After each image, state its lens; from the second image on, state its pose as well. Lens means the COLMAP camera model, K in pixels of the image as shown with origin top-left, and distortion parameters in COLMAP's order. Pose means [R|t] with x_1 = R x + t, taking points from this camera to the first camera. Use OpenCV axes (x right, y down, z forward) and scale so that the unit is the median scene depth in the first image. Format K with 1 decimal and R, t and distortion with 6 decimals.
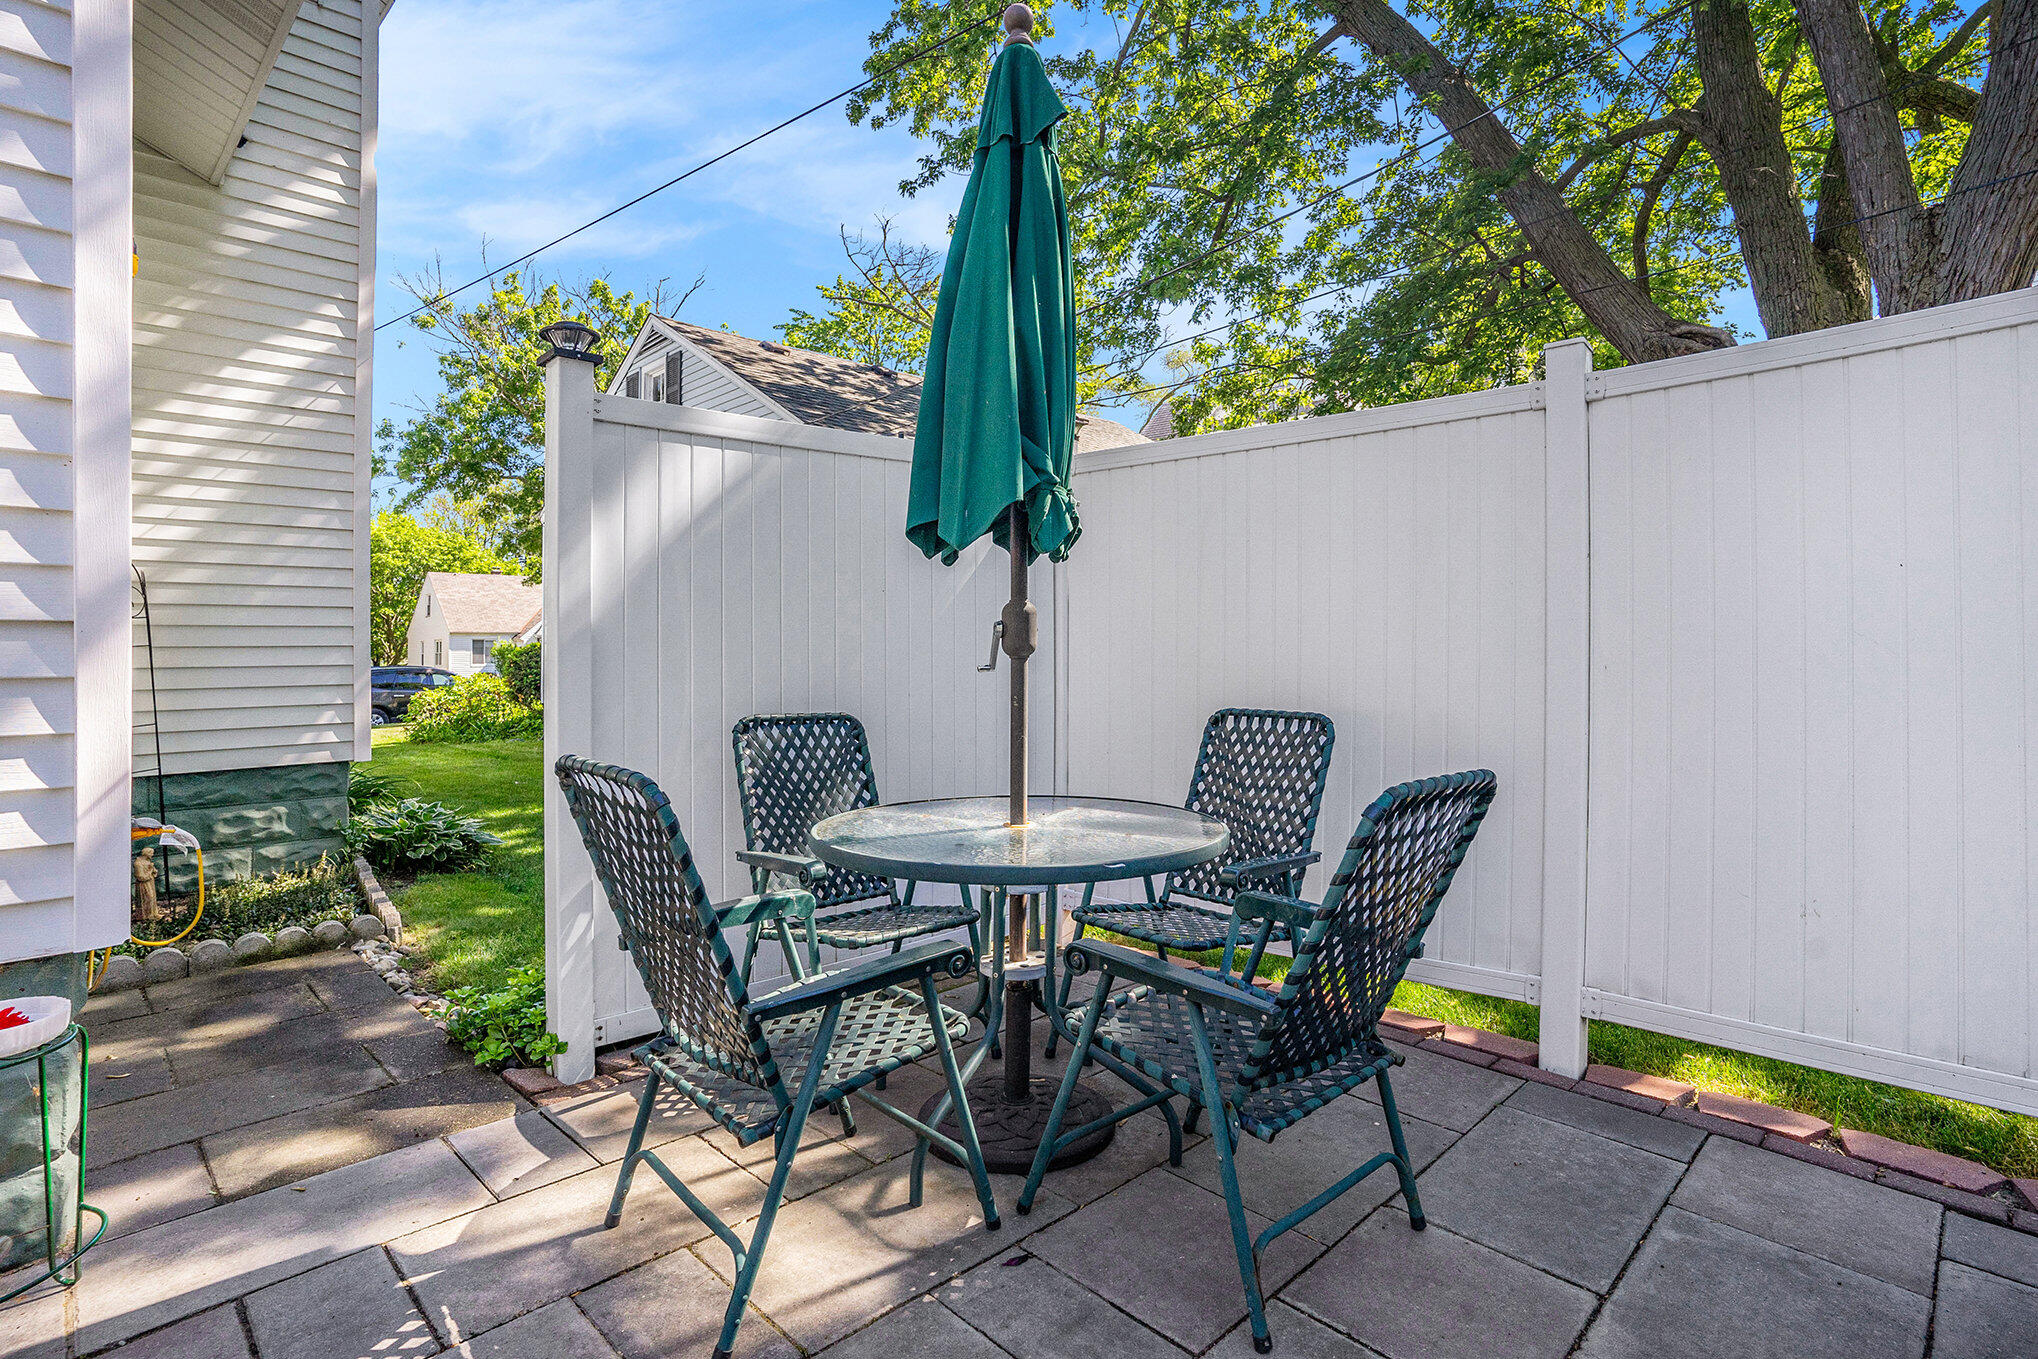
lens RADIAL K [[1005.5, 0, 1015.6], [0, 1005.5, 657.4], [0, 0, 1]] dist [-0.003778, 0.000267]
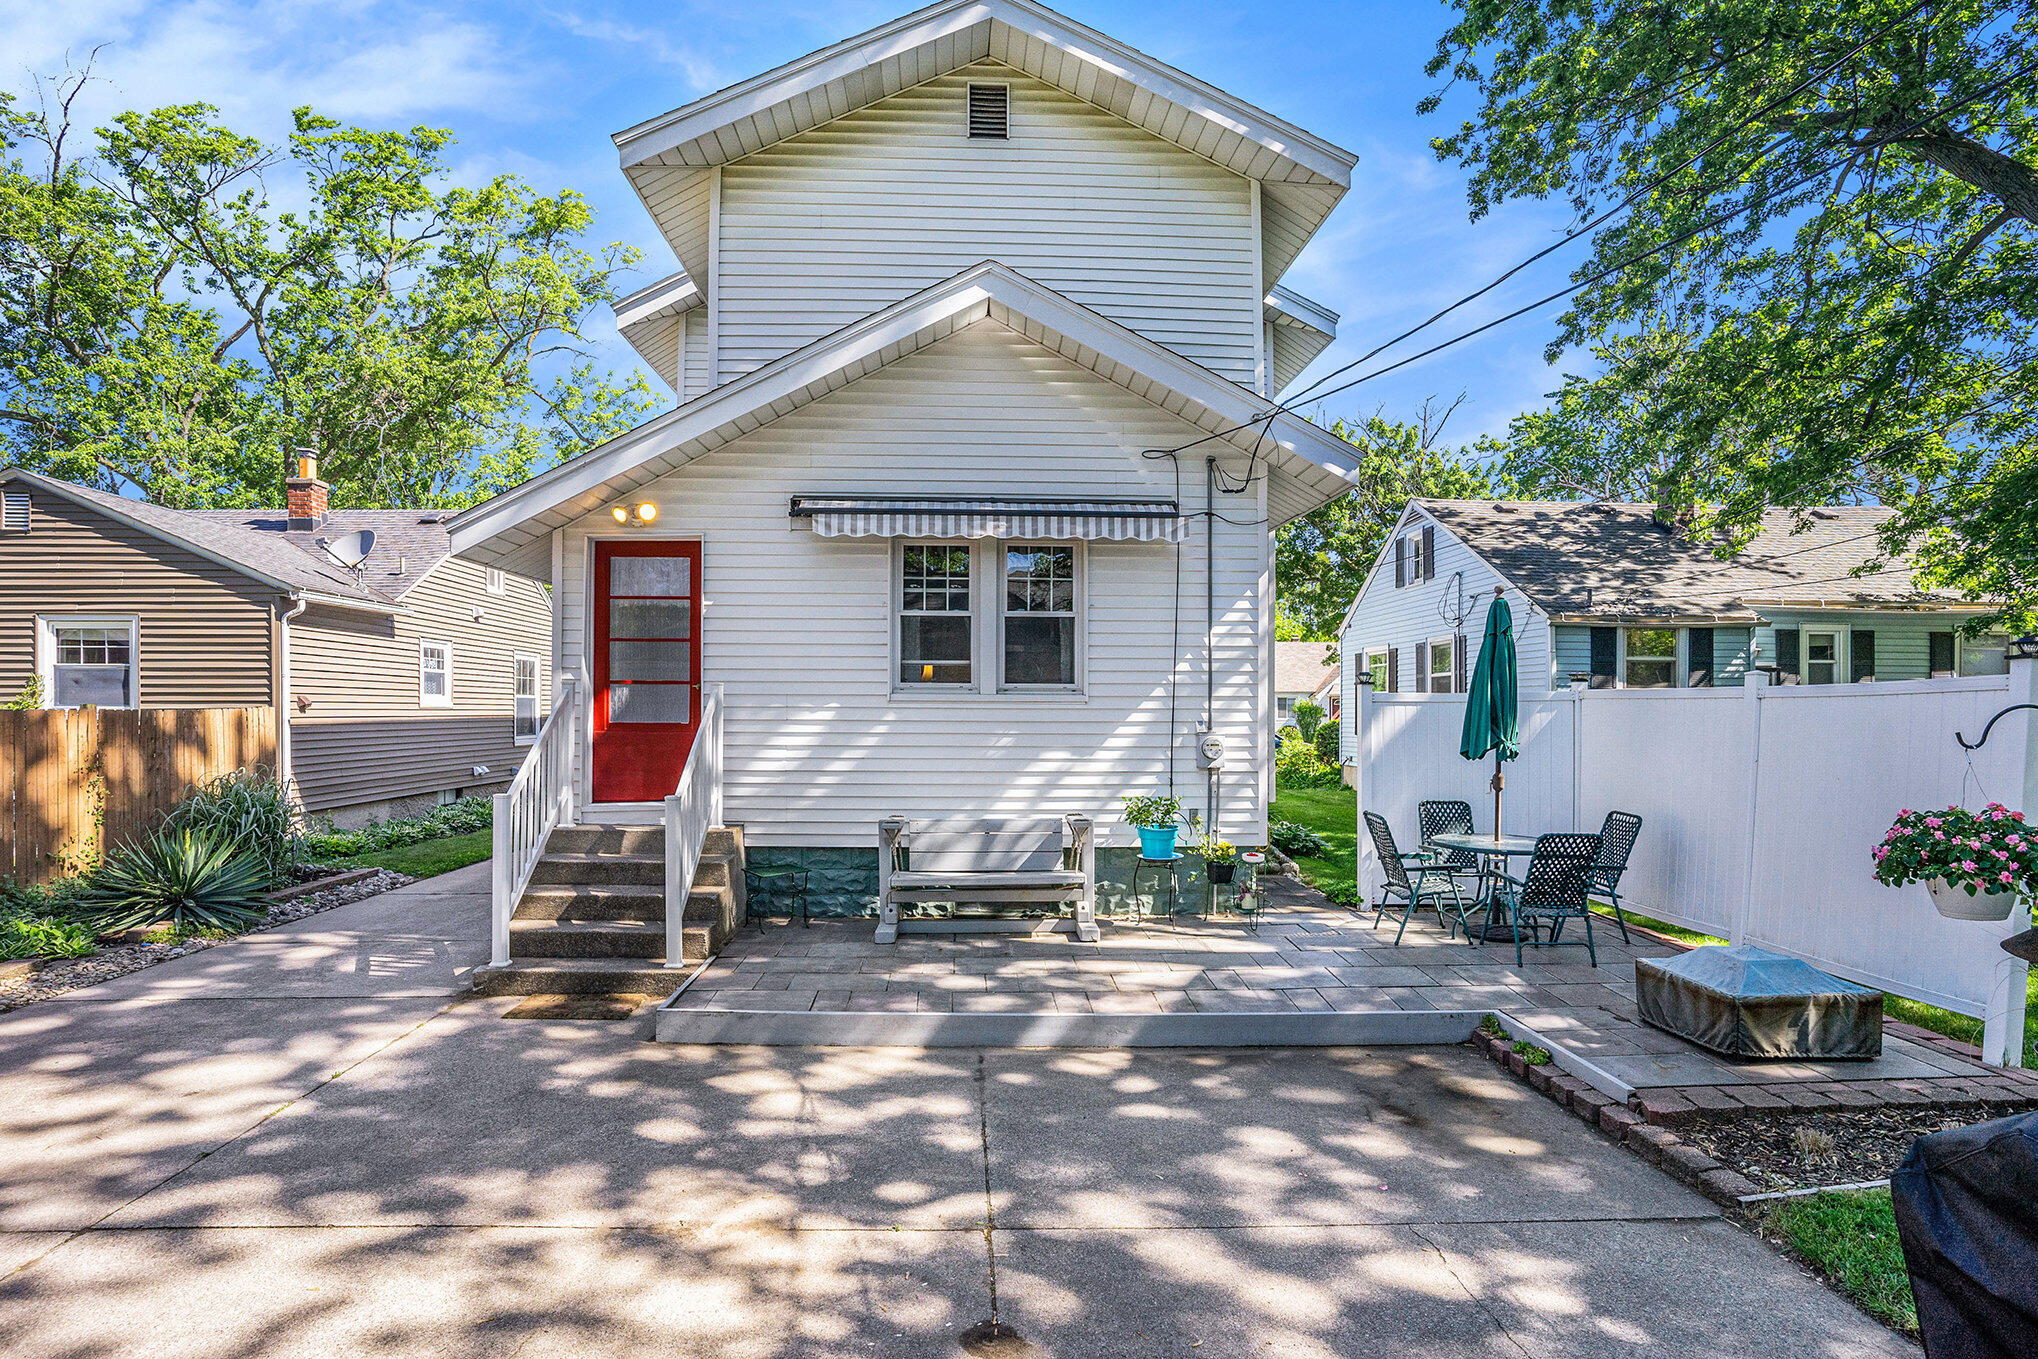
lens RADIAL K [[1005.5, 0, 1015.6], [0, 1005.5, 657.4], [0, 0, 1]] dist [-0.003778, 0.000267]
pose [[0.736787, -0.023181, -0.675727, 0.270525], [-0.007829, 0.999053, -0.042810, -0.071057], [0.676079, 0.036832, 0.735908, -0.631742]]
